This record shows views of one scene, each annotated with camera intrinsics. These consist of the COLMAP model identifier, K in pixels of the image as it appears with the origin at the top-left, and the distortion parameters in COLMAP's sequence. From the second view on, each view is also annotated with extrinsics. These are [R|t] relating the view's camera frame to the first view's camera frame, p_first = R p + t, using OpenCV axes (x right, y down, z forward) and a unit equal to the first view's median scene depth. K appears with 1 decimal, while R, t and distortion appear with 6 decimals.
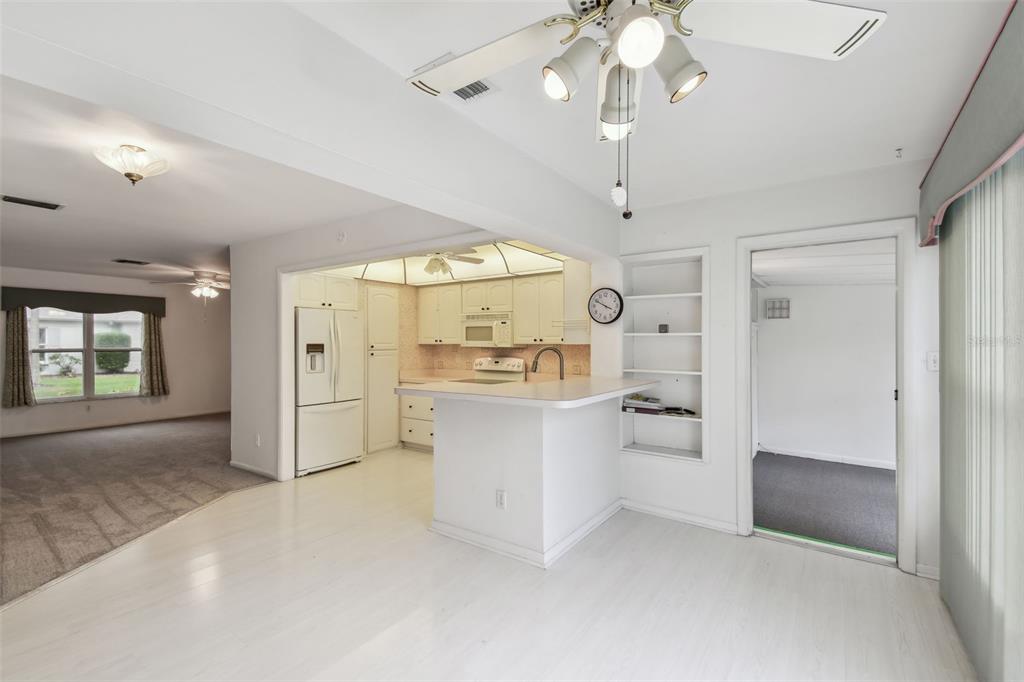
lens RADIAL K [[452.2, 0, 514.2], [0, 452.2, 338.8], [0, 0, 1]] dist [0.053458, -0.029750]
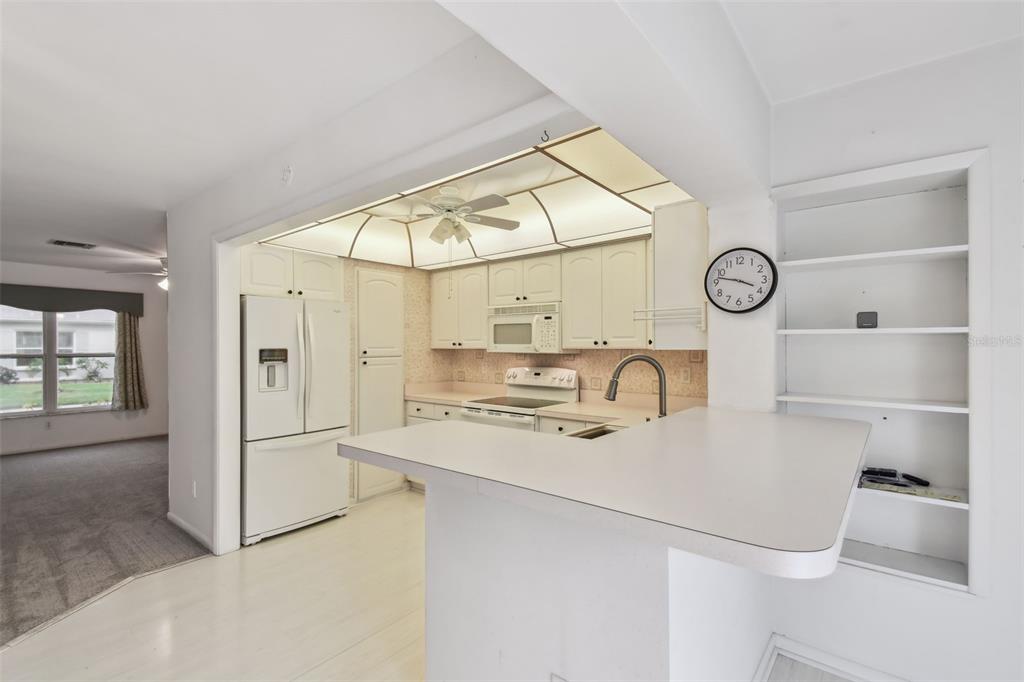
lens RADIAL K [[454.6, 0, 517.0], [0, 454.6, 343.3], [0, 0, 1]] dist [0.047678, -0.024639]
pose [[0.997699, -0.001365, -0.067789, -0.022479], [0.001543, 0.999995, 0.002581, 0.001364], [0.067785, -0.002680, 0.997696, 0.295439]]
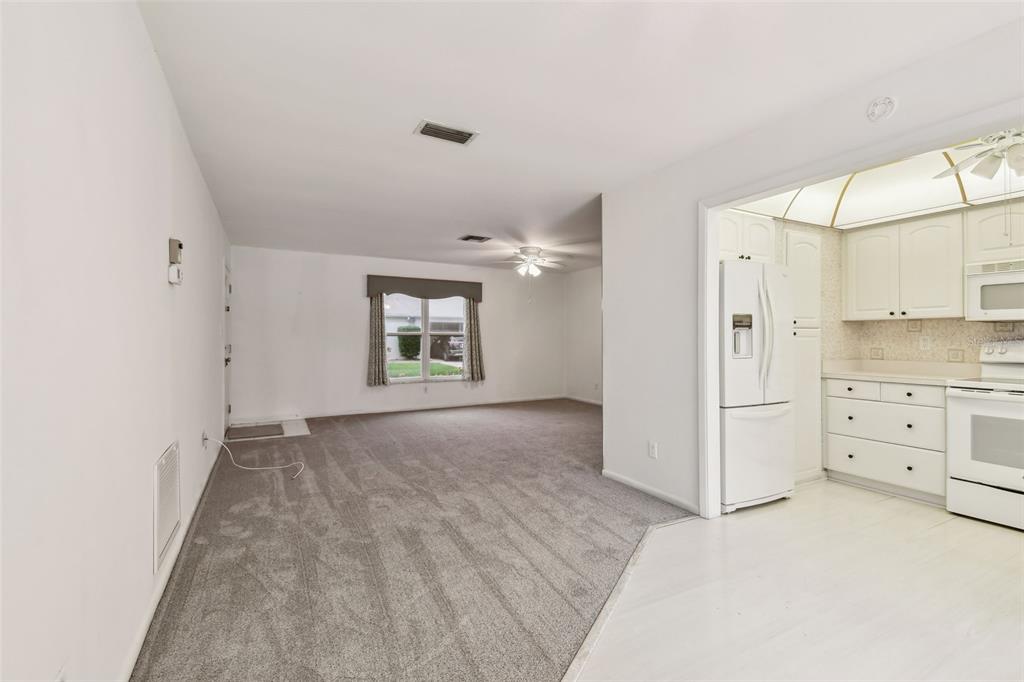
lens RADIAL K [[452.2, 0, 514.2], [0, 452.2, 338.8], [0, 0, 1]] dist [0.053458, -0.029750]
pose [[0.895844, 0.001889, -0.444364, -0.382947], [0.002853, 0.999946, 0.010003, 0.033657], [0.444359, -0.010228, 0.895791, 0.227957]]
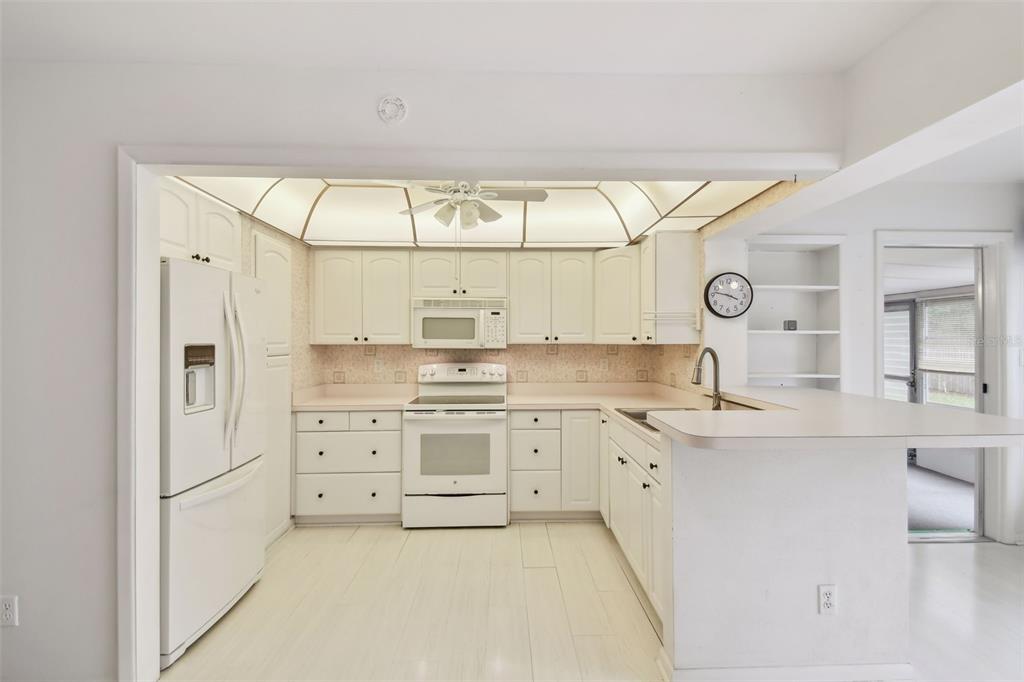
lens RADIAL K [[452.2, 0, 514.2], [0, 452.2, 338.8], [0, 0, 1]] dist [0.053458, -0.029750]
pose [[0.800186, 0.003754, 0.599741, -0.402162], [-0.004877, 0.999988, 0.000248, 0.003333], [-0.599732, -0.003123, 0.800194, 0.410713]]
